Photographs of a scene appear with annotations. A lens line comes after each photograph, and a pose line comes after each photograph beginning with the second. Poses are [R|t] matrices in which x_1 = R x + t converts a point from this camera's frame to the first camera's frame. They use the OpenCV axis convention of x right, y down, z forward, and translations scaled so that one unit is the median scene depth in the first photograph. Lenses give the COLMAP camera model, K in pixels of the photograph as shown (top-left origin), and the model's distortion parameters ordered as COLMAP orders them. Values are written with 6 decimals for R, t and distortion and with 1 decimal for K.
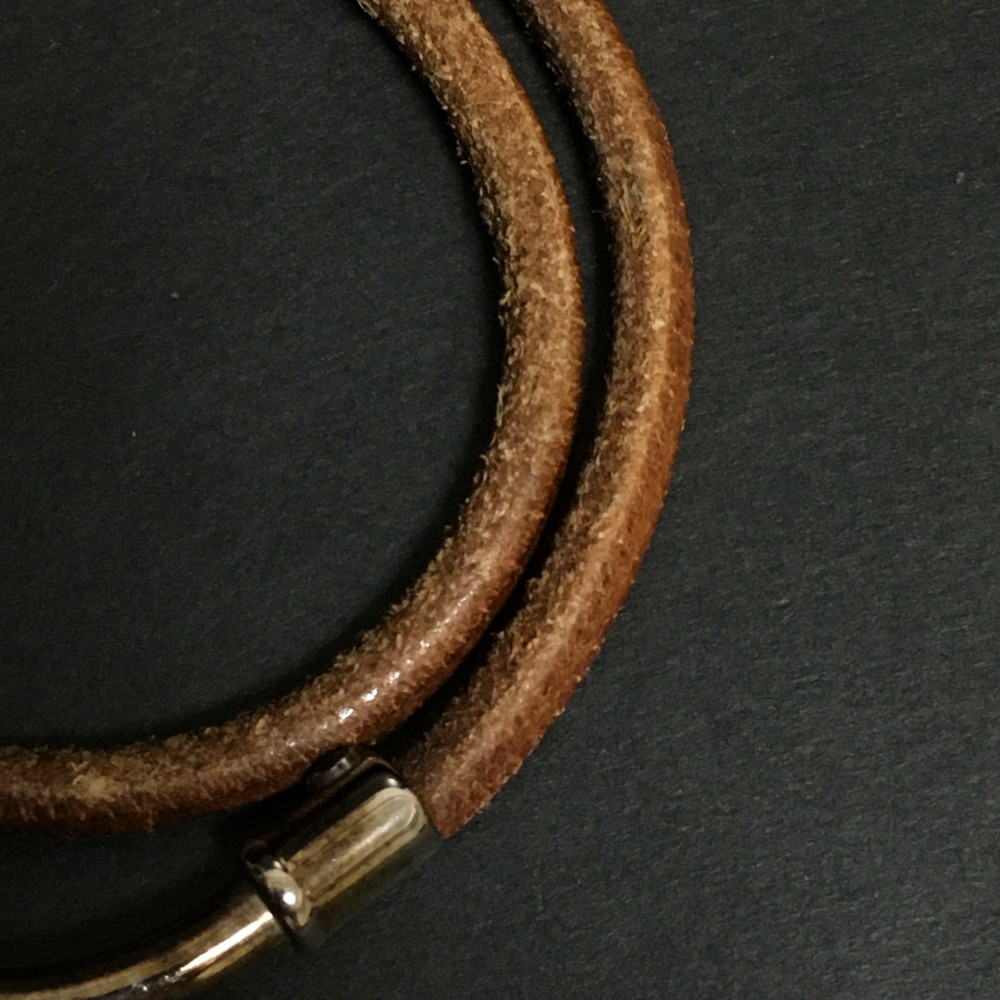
lens RADIAL K [[2644.3, 0, 500.0], [0, 2644.3, 500.0], [0, 0, 1]] dist [0.011787, 0.170263]
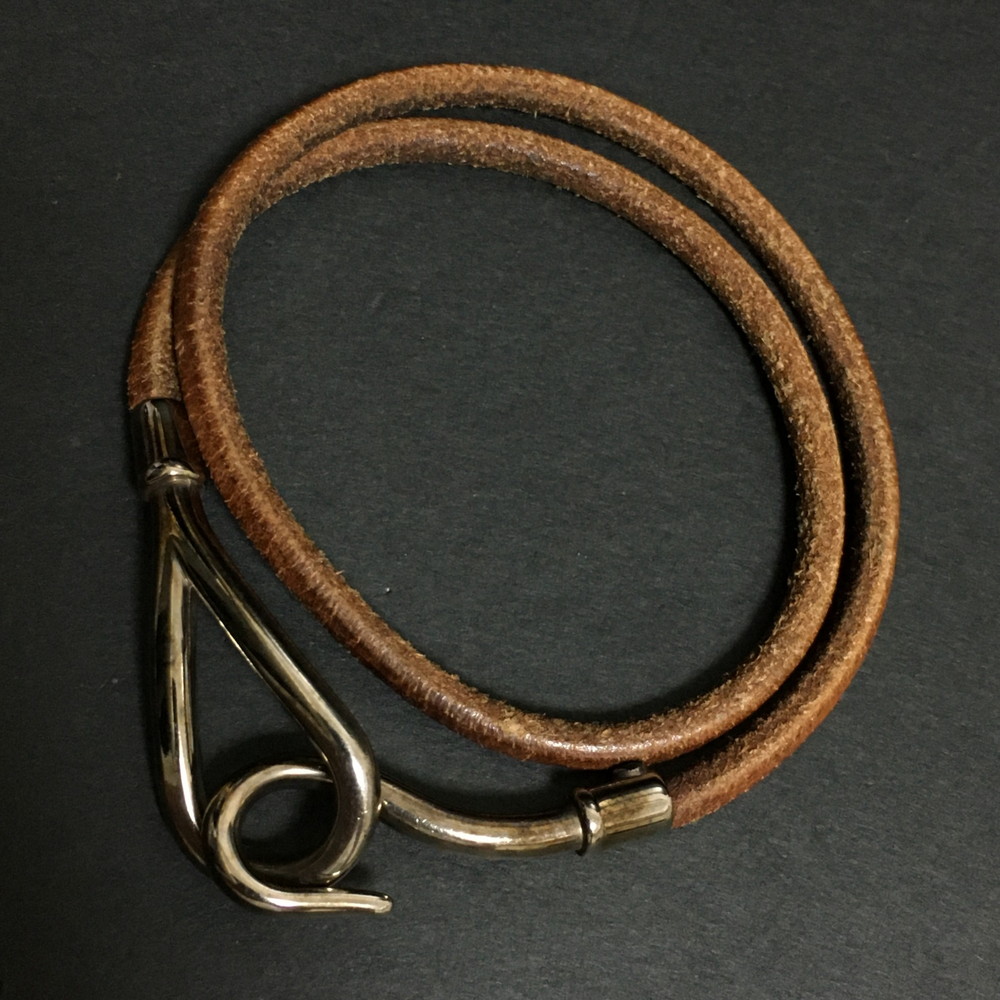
lens RADIAL K [[1763.7, 0, 500.0], [0, 1763.7, 500.0], [0, 0, 1]] dist [0.027619, 0.010033]
pose [[0.905315, 0.416041, 0.085523, -0.319222], [-0.408798, 0.908137, -0.090395, 0.076450], [-0.115275, 0.046874, 0.992227, -0.215666]]
